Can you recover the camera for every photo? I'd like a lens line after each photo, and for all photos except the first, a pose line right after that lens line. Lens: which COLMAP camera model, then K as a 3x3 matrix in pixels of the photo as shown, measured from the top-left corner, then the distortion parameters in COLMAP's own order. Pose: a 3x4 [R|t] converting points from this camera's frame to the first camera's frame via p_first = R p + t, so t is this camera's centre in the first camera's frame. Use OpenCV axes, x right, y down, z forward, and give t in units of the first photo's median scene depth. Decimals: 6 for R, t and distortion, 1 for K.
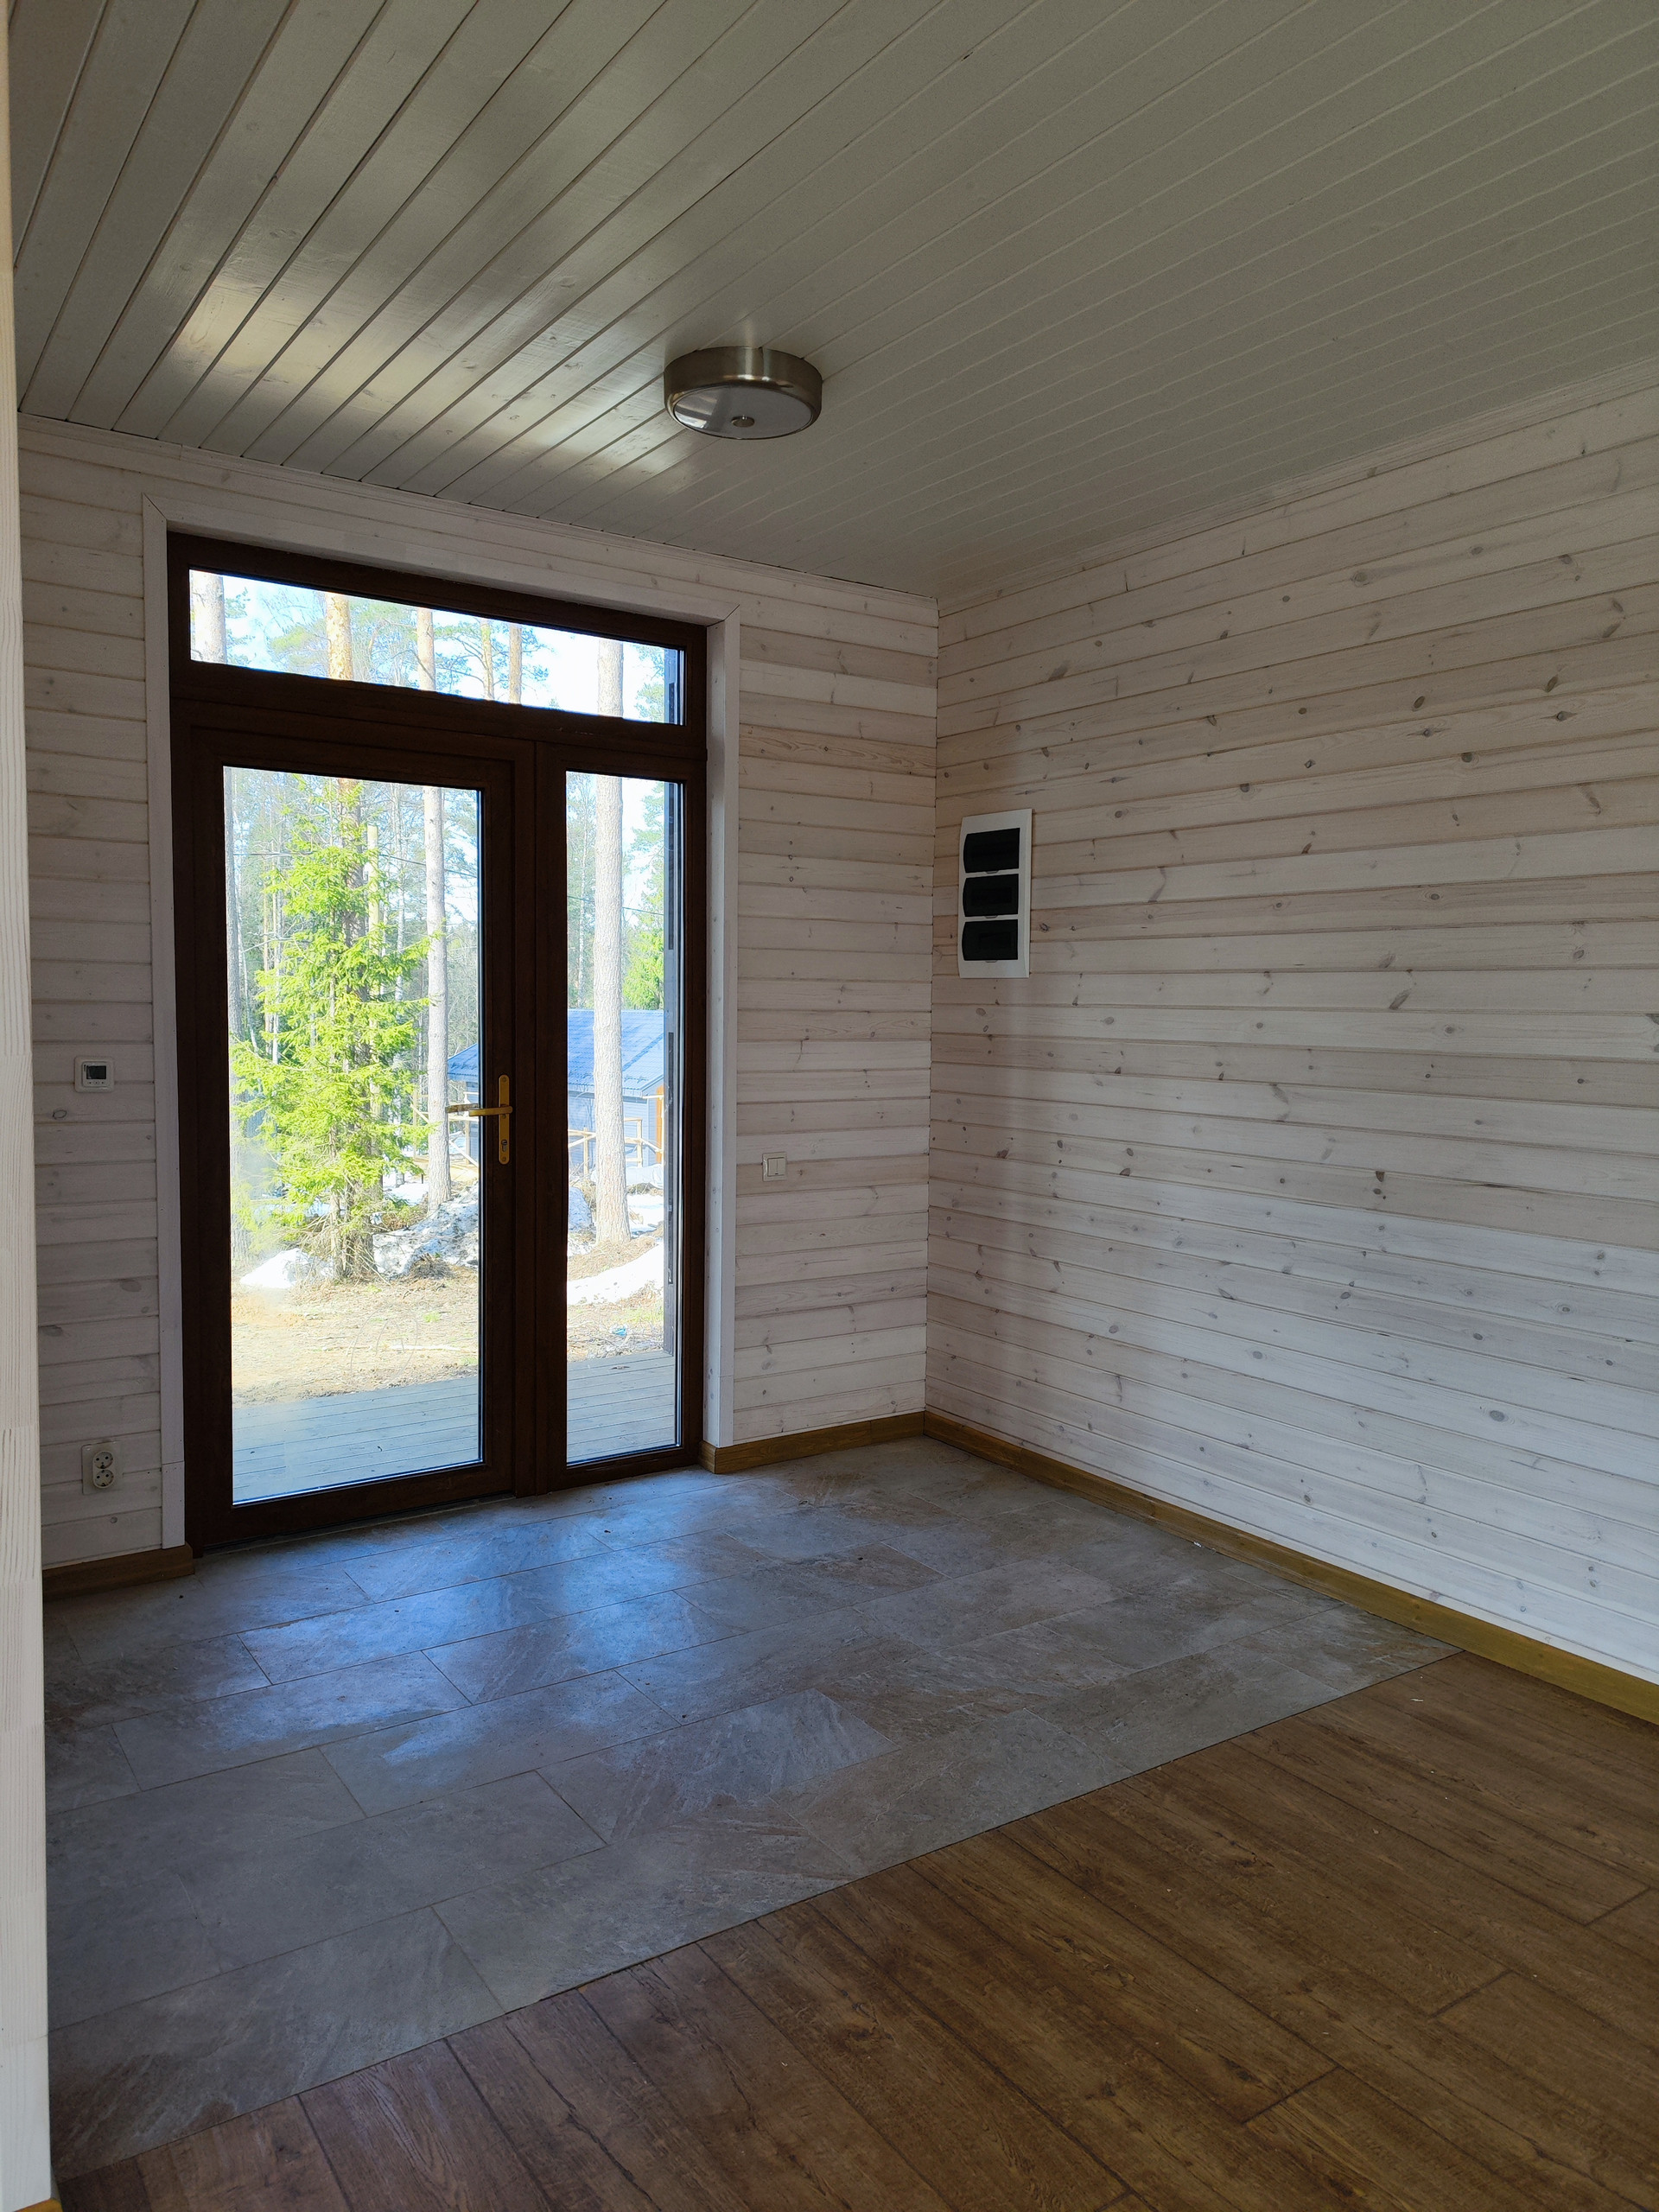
lens RADIAL K [[1546.0, 0, 830.4], [0, 1546.0, 1102.1], [0, 0, 1]] dist [0.019032, -0.001986]
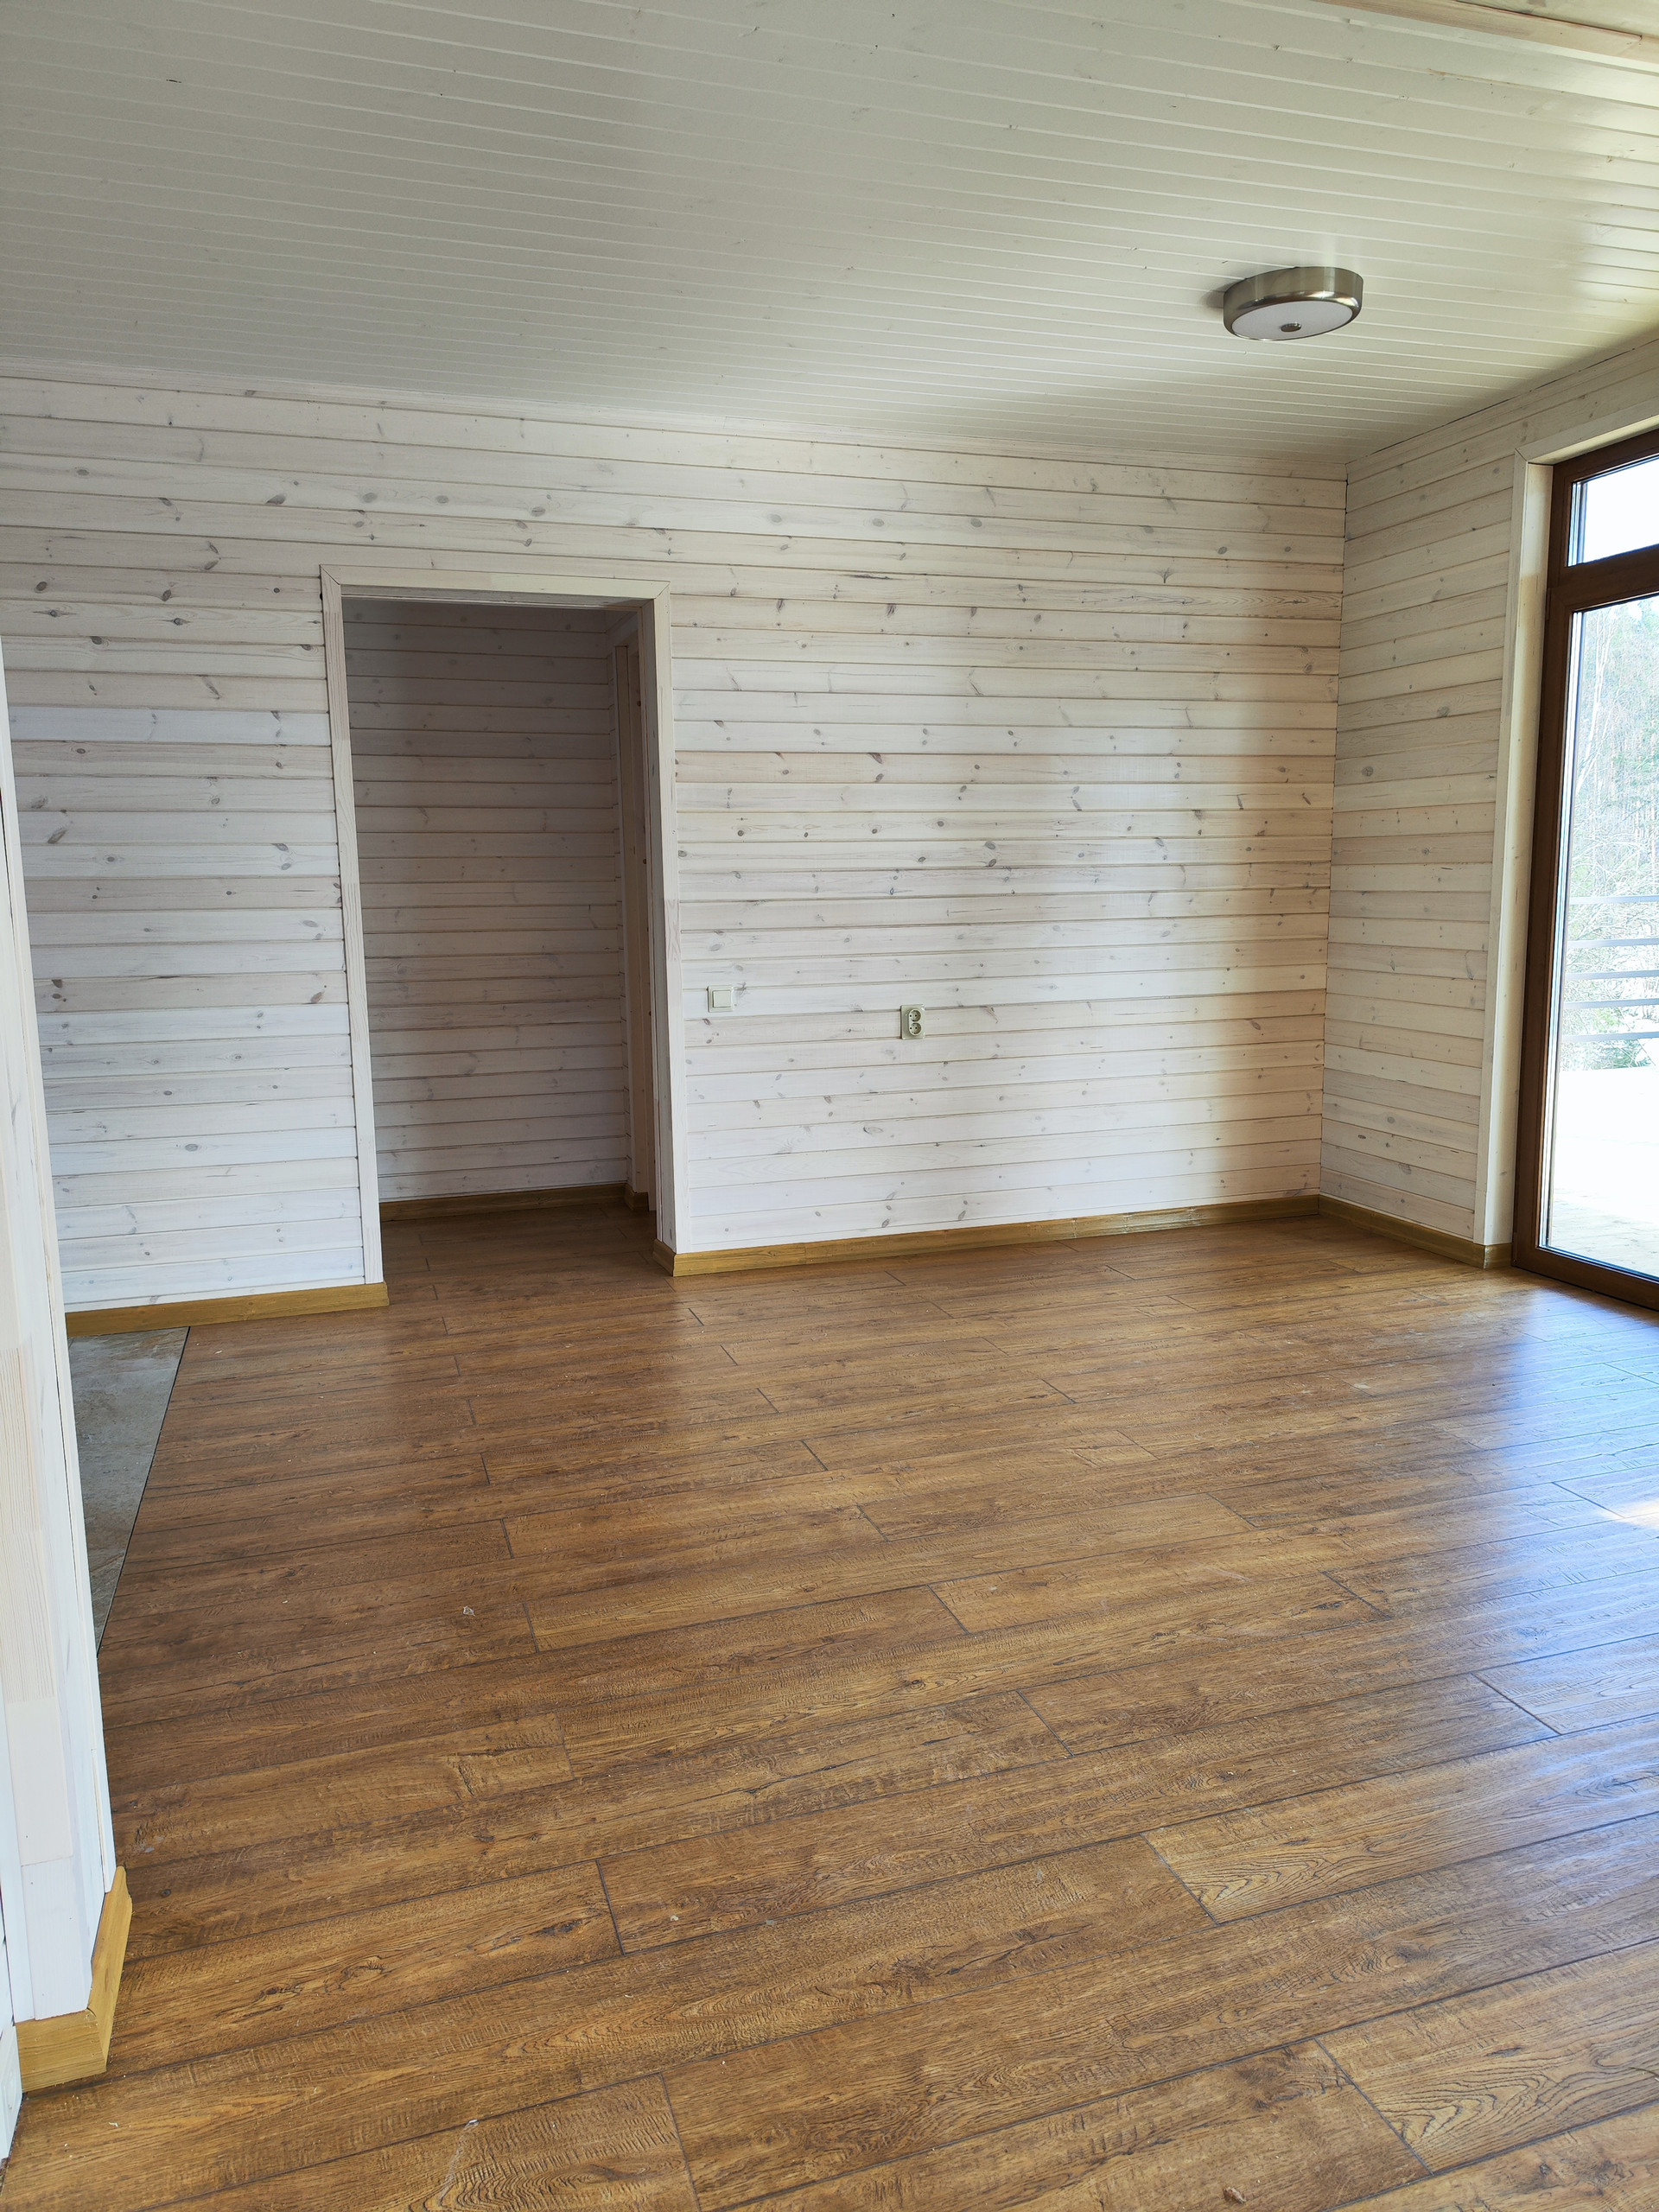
lens RADIAL K [[1546.0, 0, 834.6], [0, 1546.0, 1104.7], [0, 0, 1]] dist [0.019032, -0.001986]
pose [[0.271550, -0.157503, 0.949449, -0.713007], [0.081936, 0.986720, 0.140252, 0.023124], [-0.958930, 0.039709, 0.280849, 0.088269]]
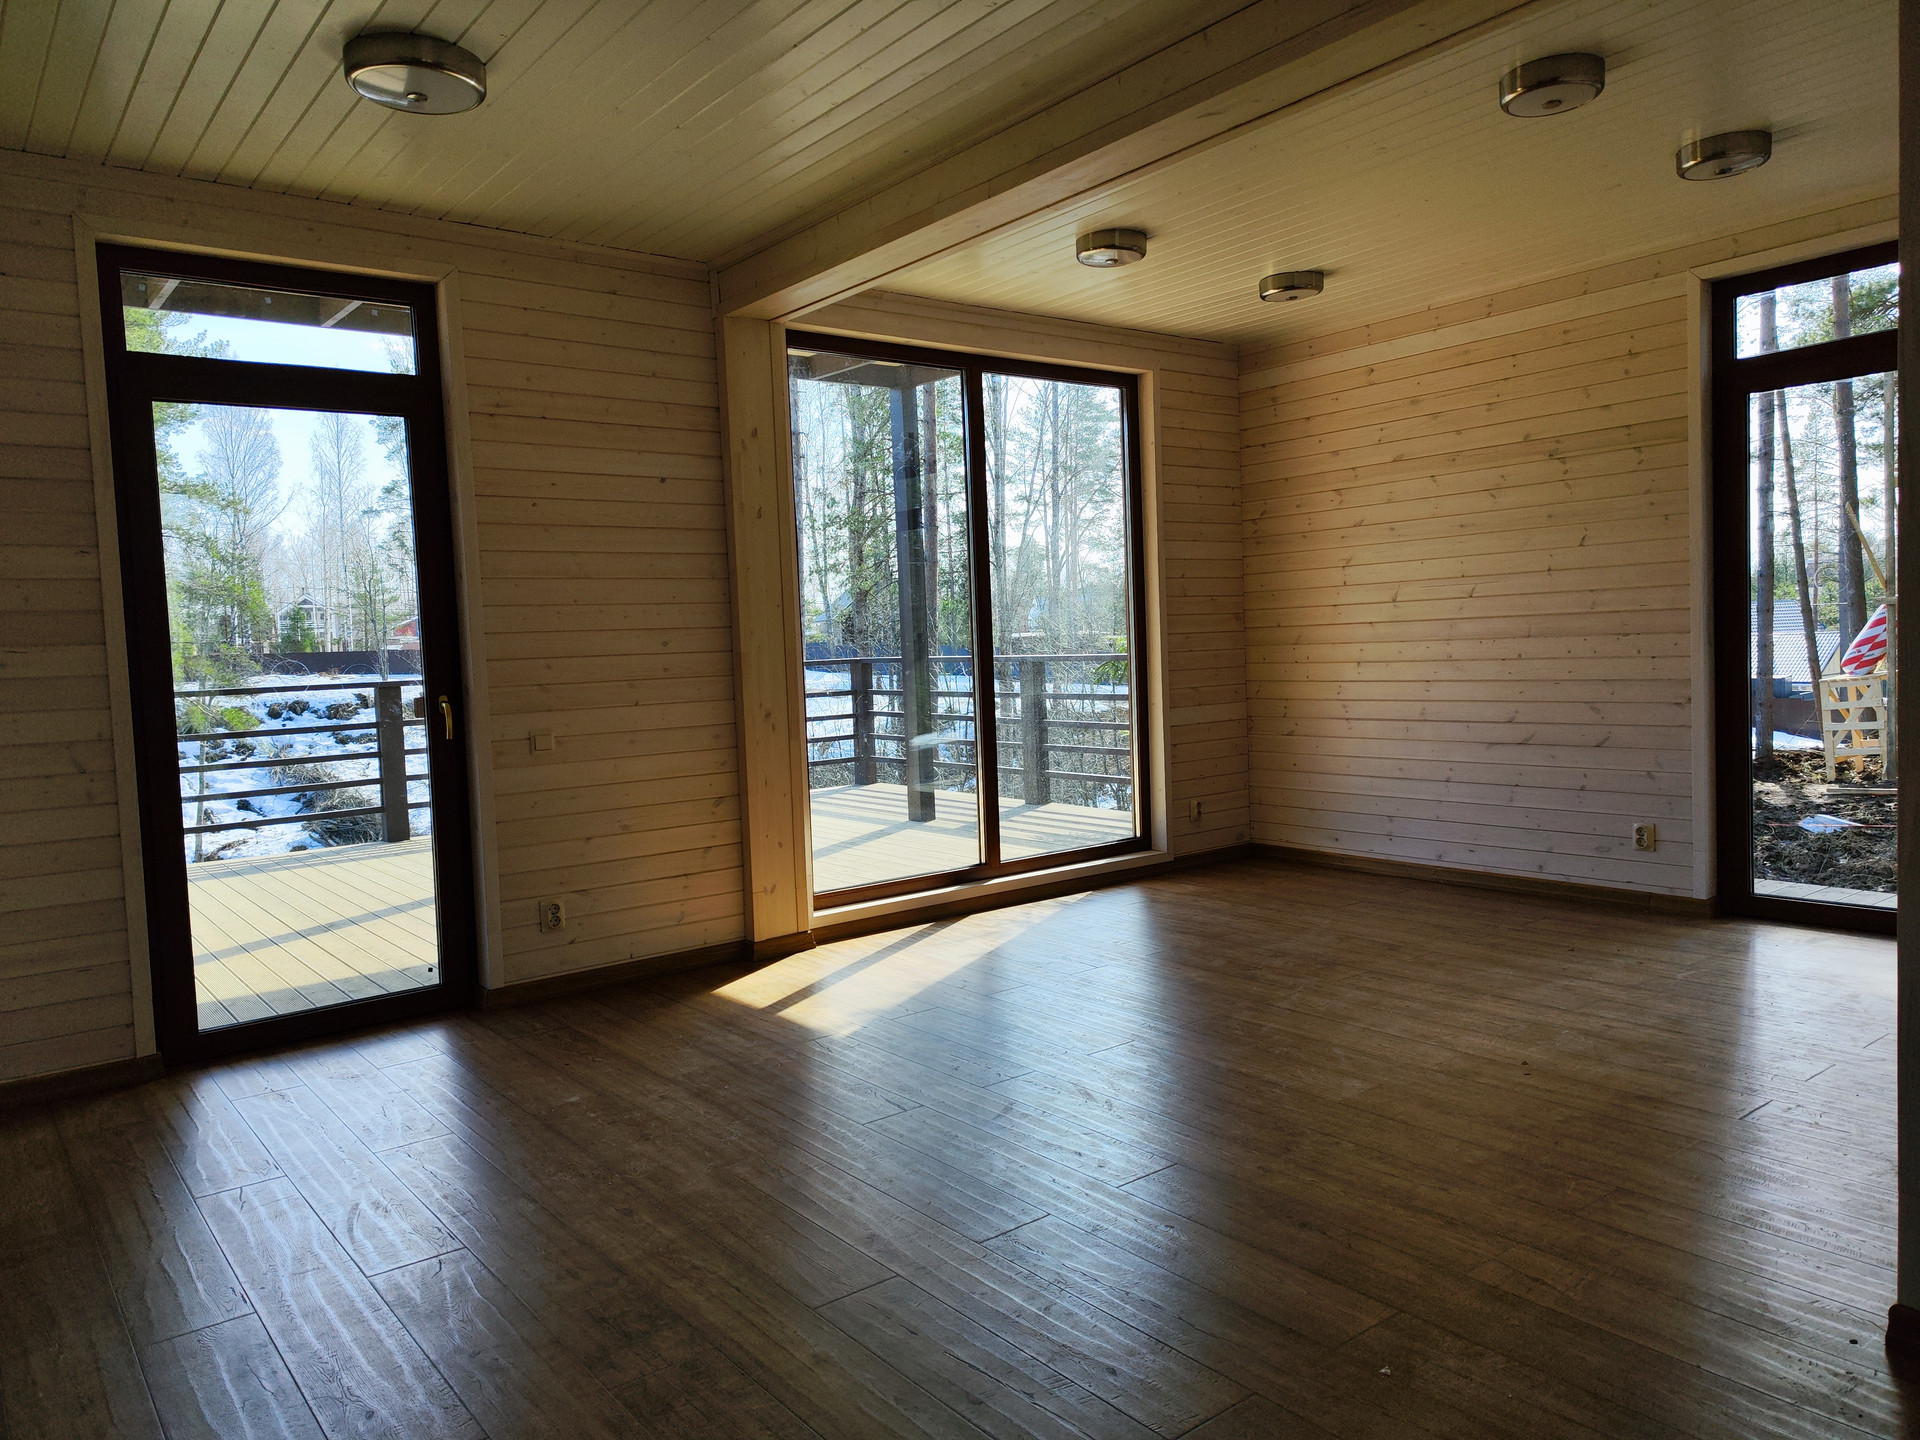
lens RADIAL K [[1341.9, 0, 965.9], [0, 1341.9, 721.1], [0, 0, 1]] dist [0.019032, -0.001986]
pose [[-0.997414, 0.035471, -0.062501, 0.238442], [0.026999, 0.990944, 0.131530, -0.013567], [0.066600, 0.129502, -0.989340, 1.142984]]
